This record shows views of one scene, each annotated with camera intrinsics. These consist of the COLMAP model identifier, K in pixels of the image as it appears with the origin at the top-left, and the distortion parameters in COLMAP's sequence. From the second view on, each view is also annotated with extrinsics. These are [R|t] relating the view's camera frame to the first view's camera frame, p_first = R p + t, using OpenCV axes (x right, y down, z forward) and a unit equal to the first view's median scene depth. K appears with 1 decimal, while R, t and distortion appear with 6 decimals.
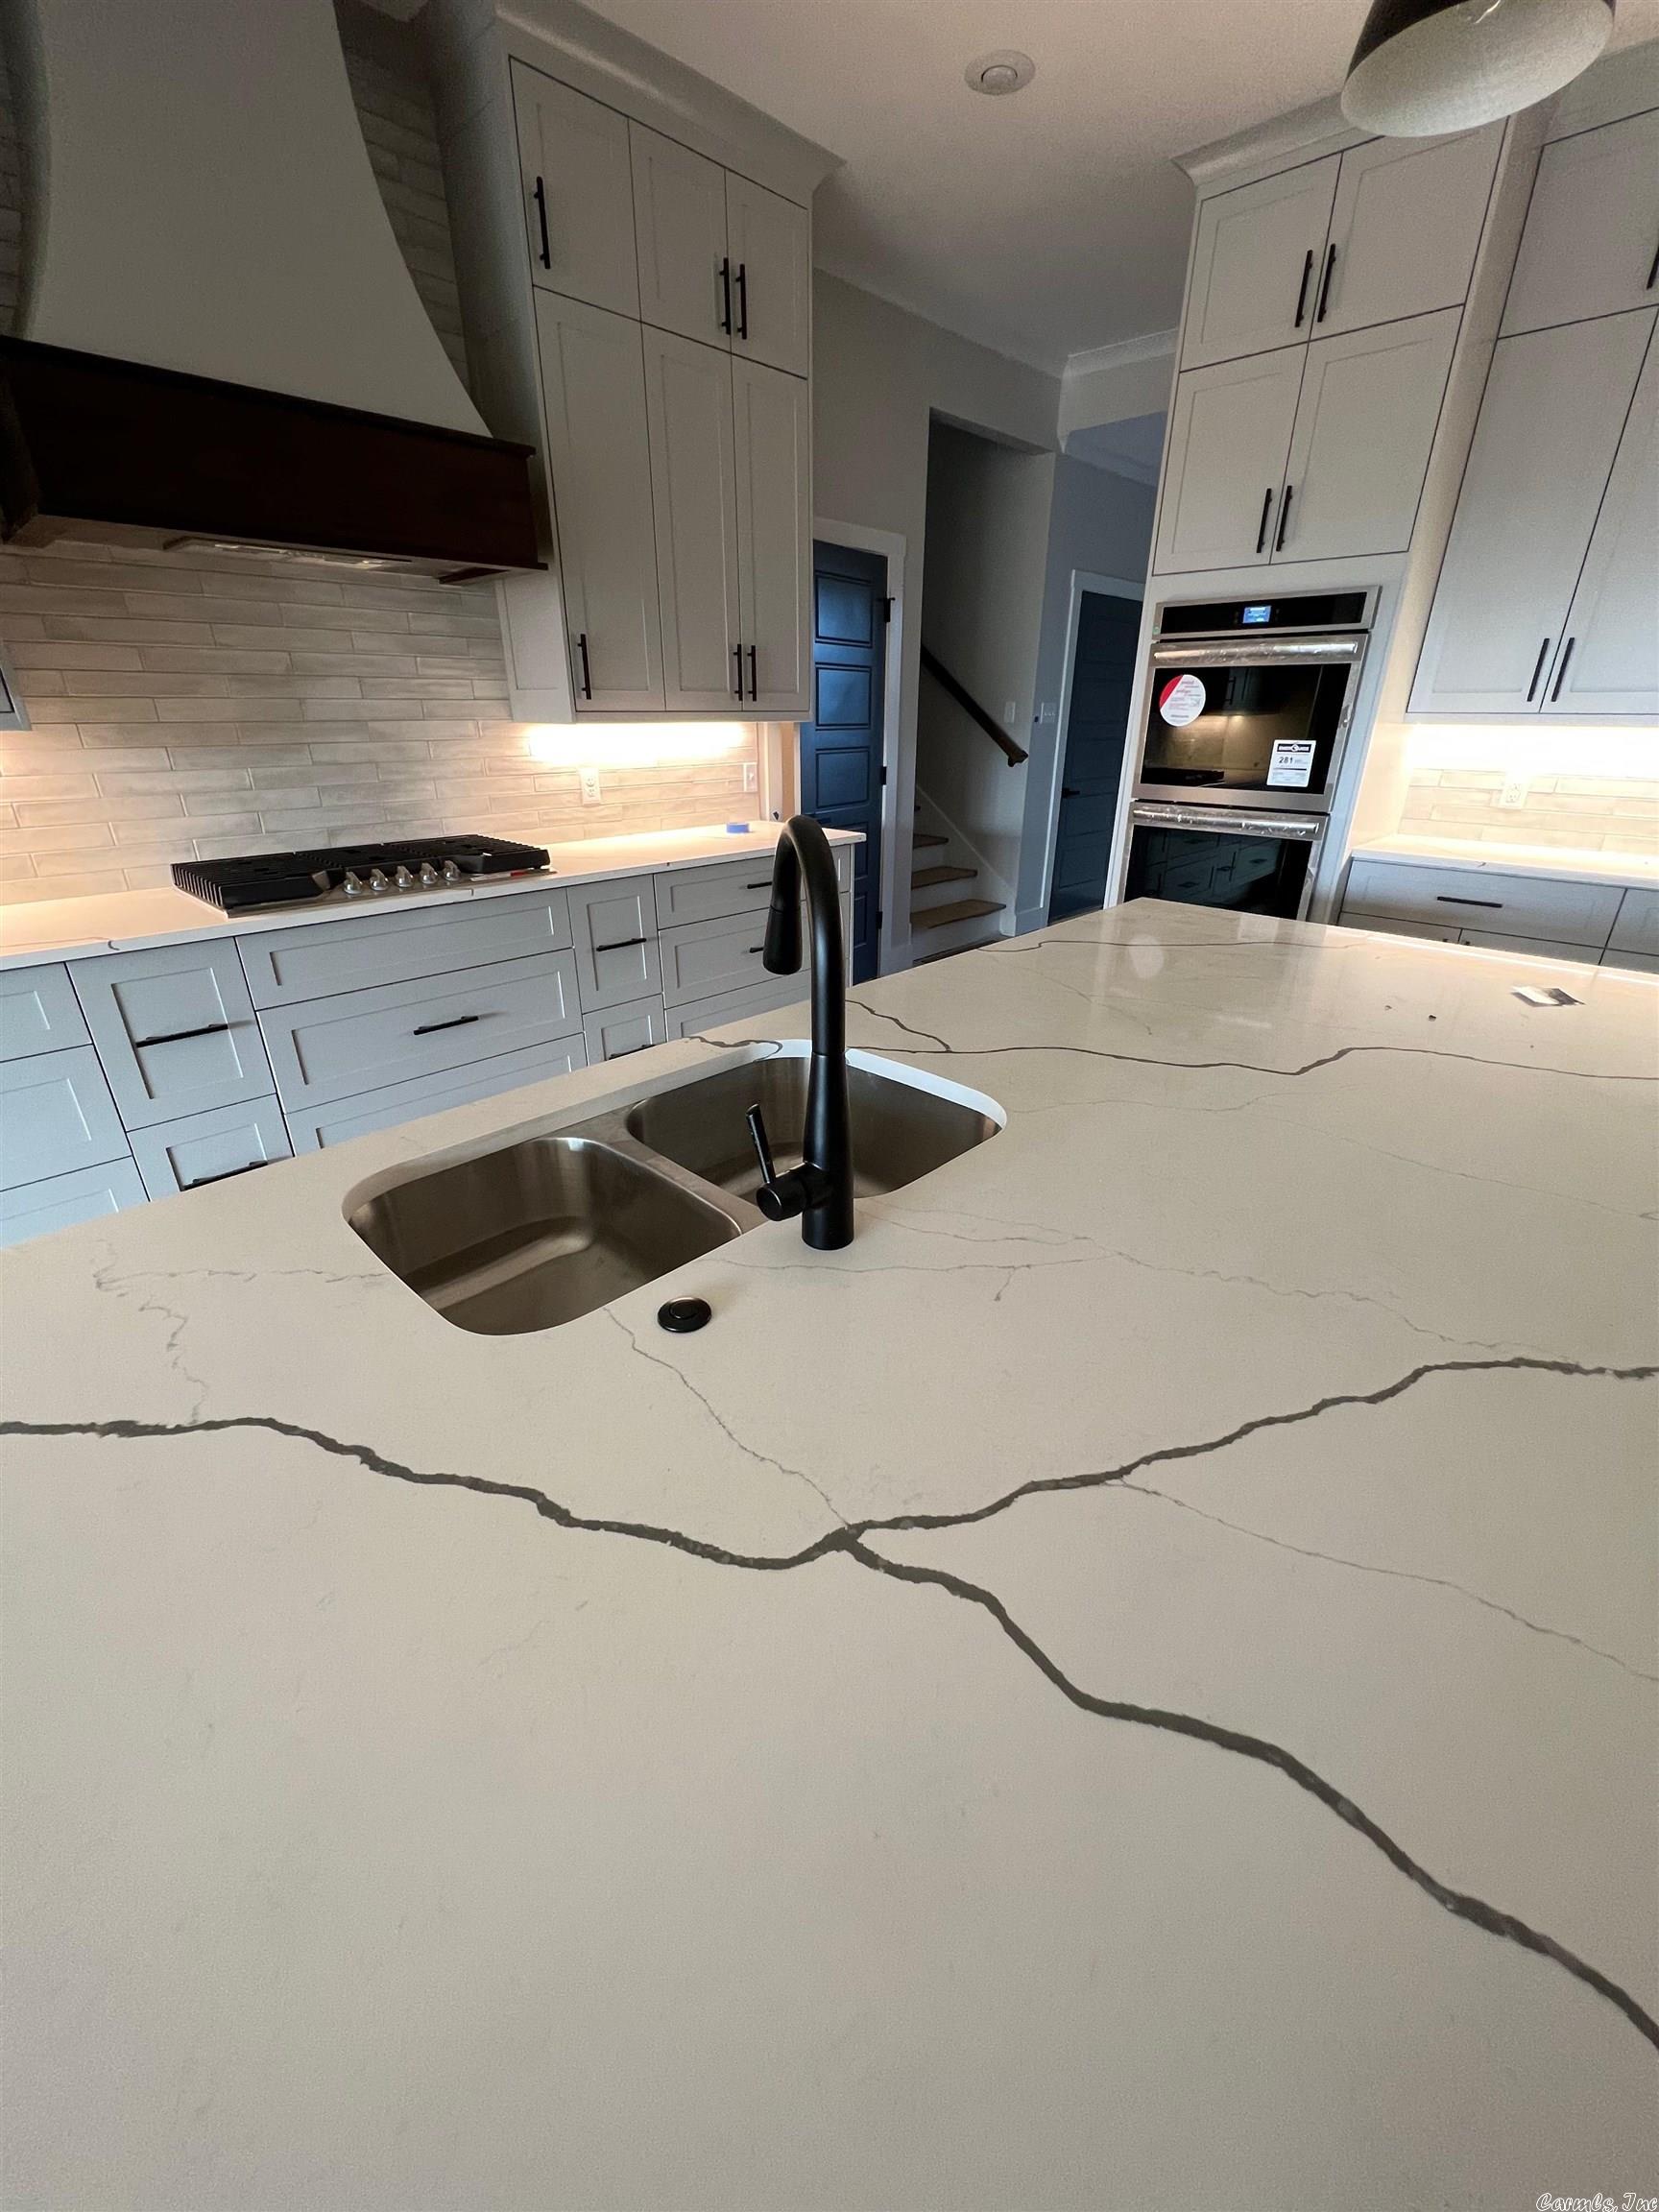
lens RADIAL K [[886.8, 0, 829.5], [0, 886.8, 1106.0], [0, 0, 1]] dist [-0.003431, 0.000314]
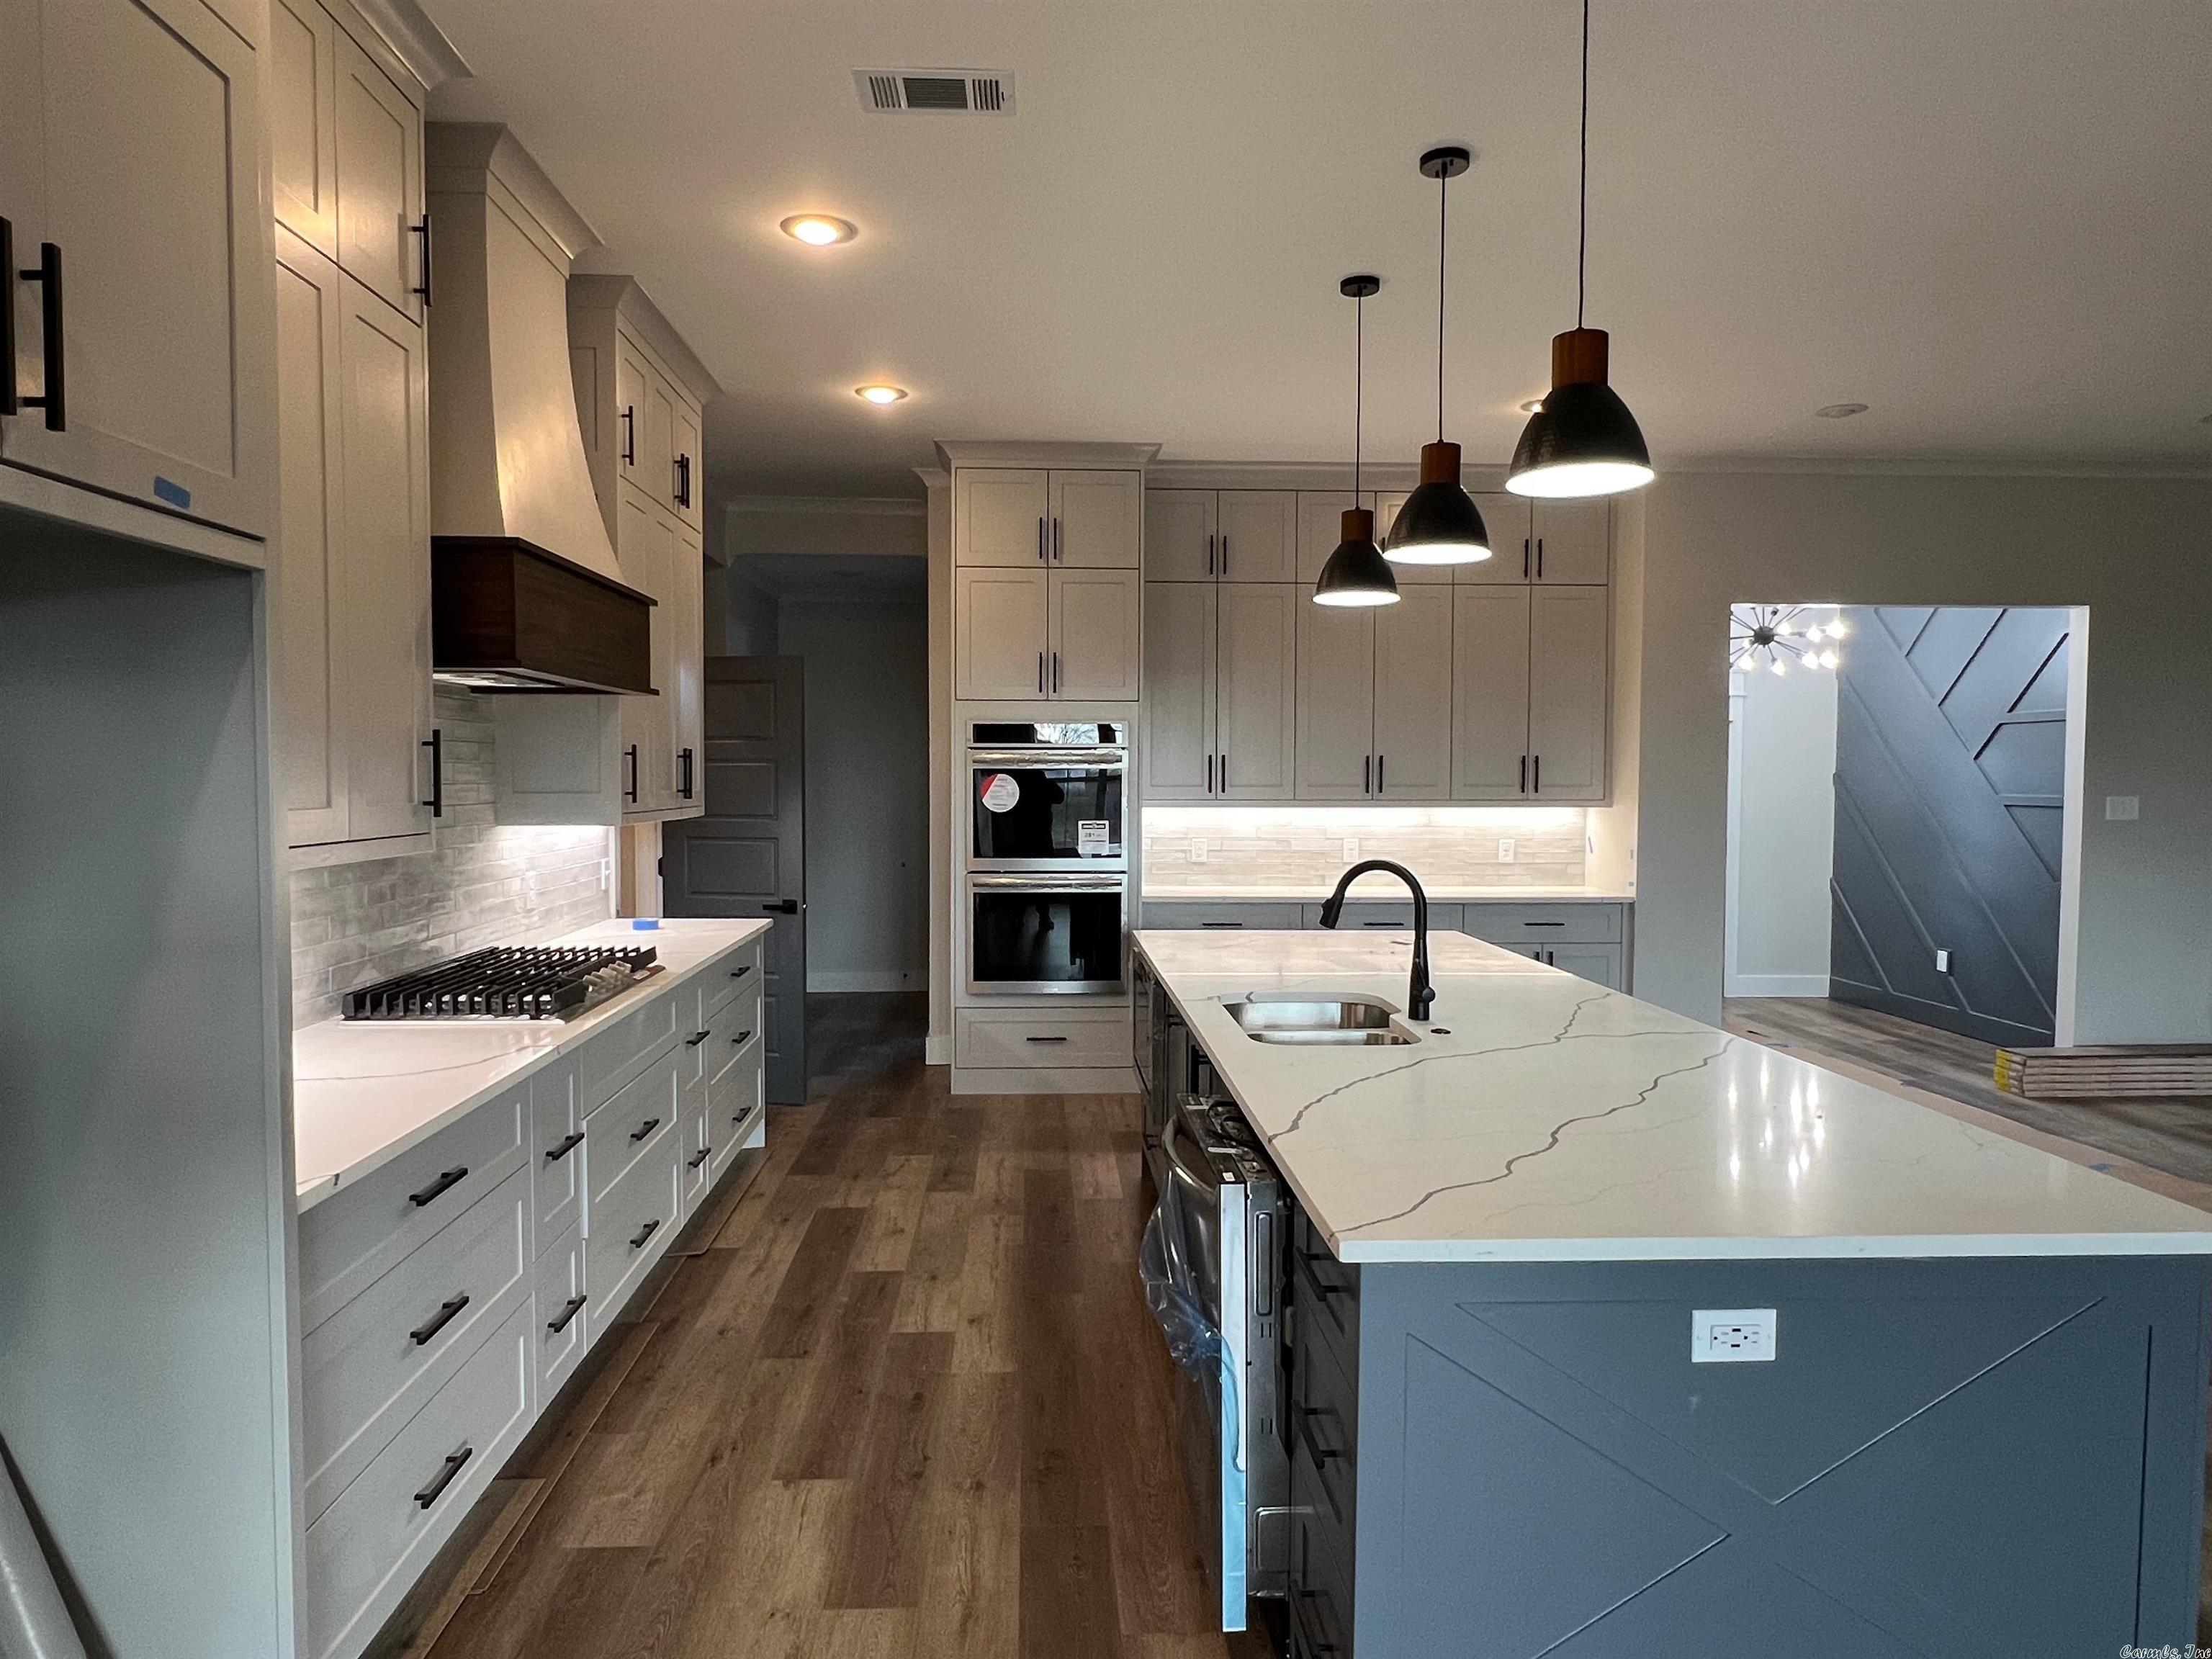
lens RADIAL K [[1357.2, 0, 1106.0], [0, 1357.2, 829.5], [0, 0, 1]] dist [-0.000660, -0.000082]
pose [[0.677661, -0.030542, 0.734740, -0.903883], [0.298905, 0.924317, -0.237262, 0.078010], [-0.671887, 0.380400, 0.635503, -0.274362]]
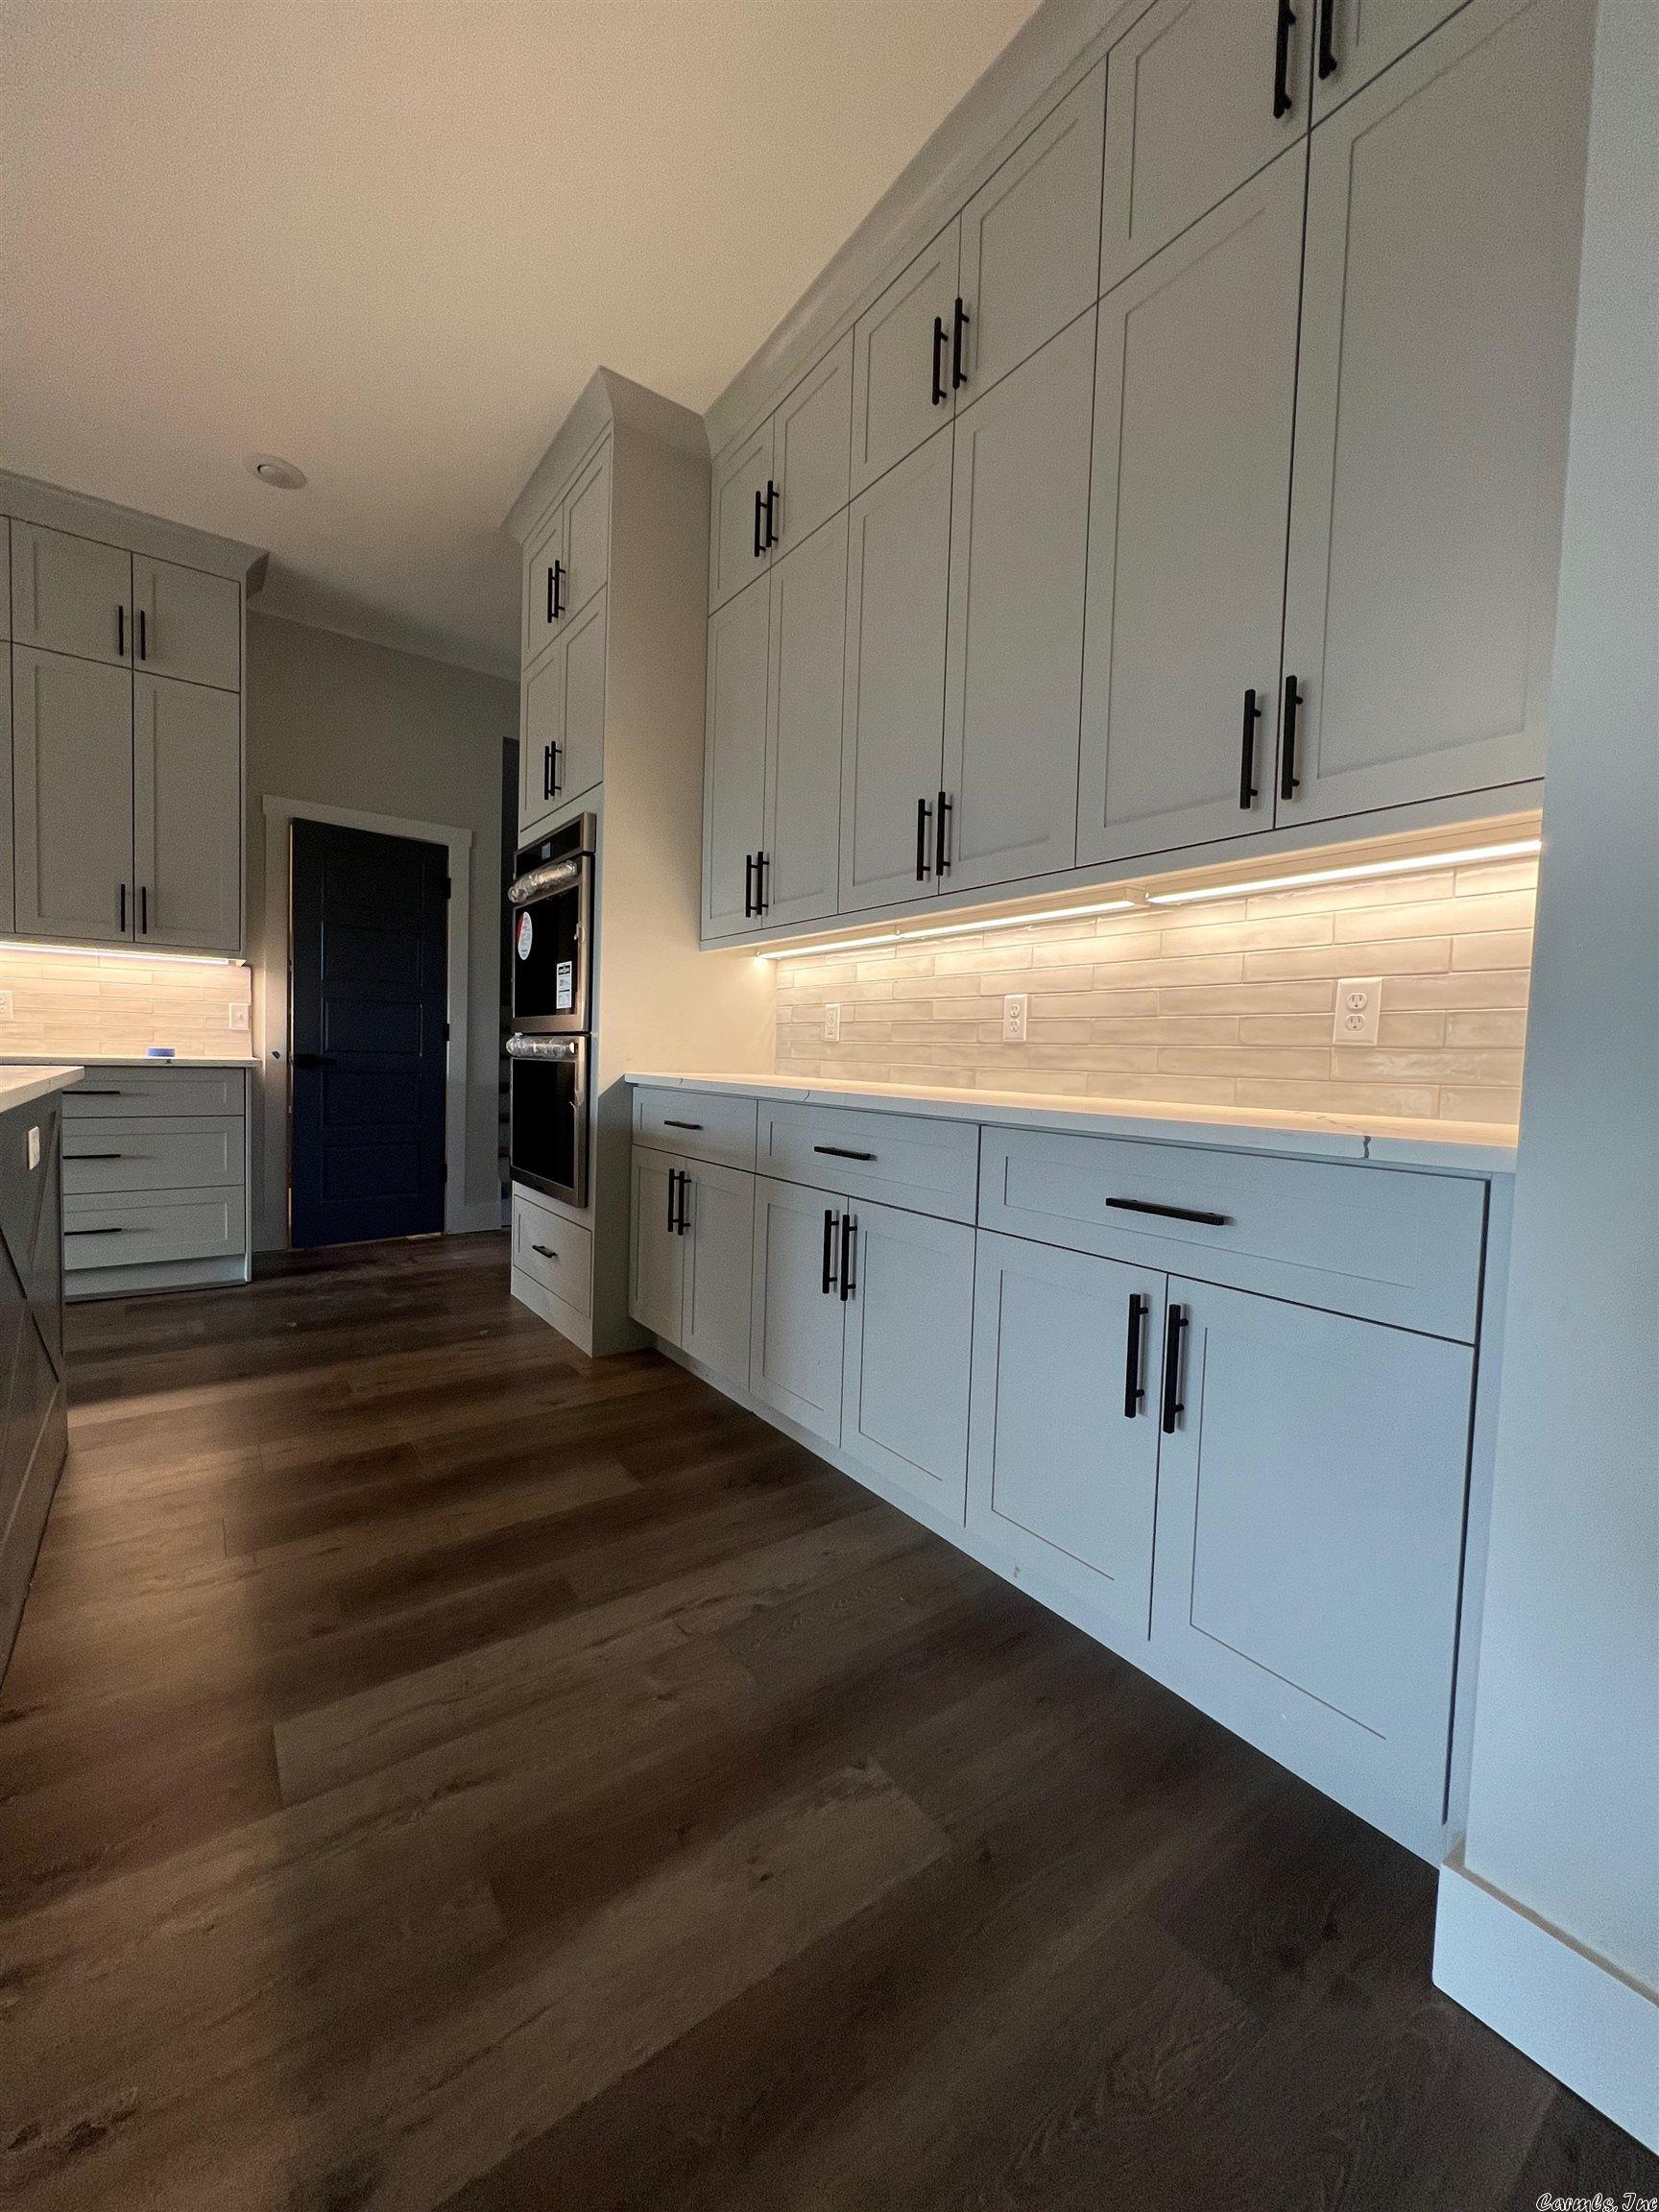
lens RADIAL K [[881.5, 0, 829.5], [0, 881.5, 1106.0], [0, 0, 1]] dist [-0.000121, 0.000013]
pose [[0.986016, 0.035440, -0.162842, 0.930423], [-0.091921, 0.930706, -0.354030, 0.038146], [0.139011, 0.364048, 0.920948, 0.213691]]
